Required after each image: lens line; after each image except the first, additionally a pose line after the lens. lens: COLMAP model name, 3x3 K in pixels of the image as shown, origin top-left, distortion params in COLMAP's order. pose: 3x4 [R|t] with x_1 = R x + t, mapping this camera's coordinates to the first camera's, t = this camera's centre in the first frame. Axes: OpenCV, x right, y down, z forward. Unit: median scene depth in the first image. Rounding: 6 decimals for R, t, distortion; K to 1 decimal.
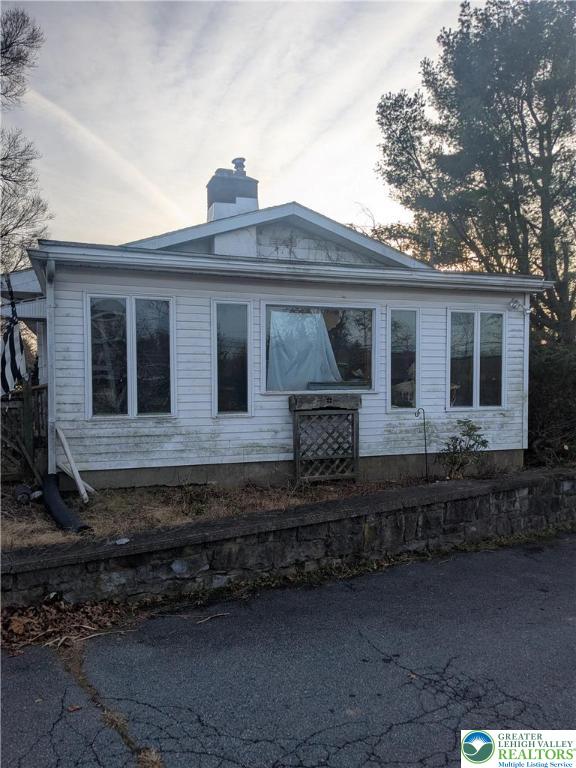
lens RADIAL K [[594.5, 0, 288.6], [0, 594.5, 388.6], [0, 0, 1]] dist [0.015016, -0.004184]
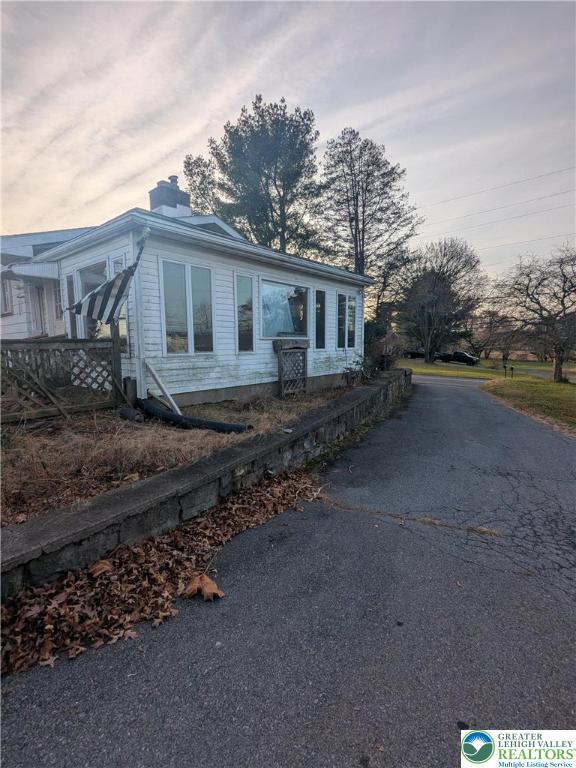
lens RADIAL K [[359.2, 0, 286.5], [0, 359.2, 381.6], [0, 0, 1]] dist [0.002679, 0.000433]
pose [[0.865980, -0.059977, 0.496469, -0.444673], [0.019491, 0.996075, 0.086335, 0.039270], [-0.499699, -0.065088, 0.863750, 0.161878]]
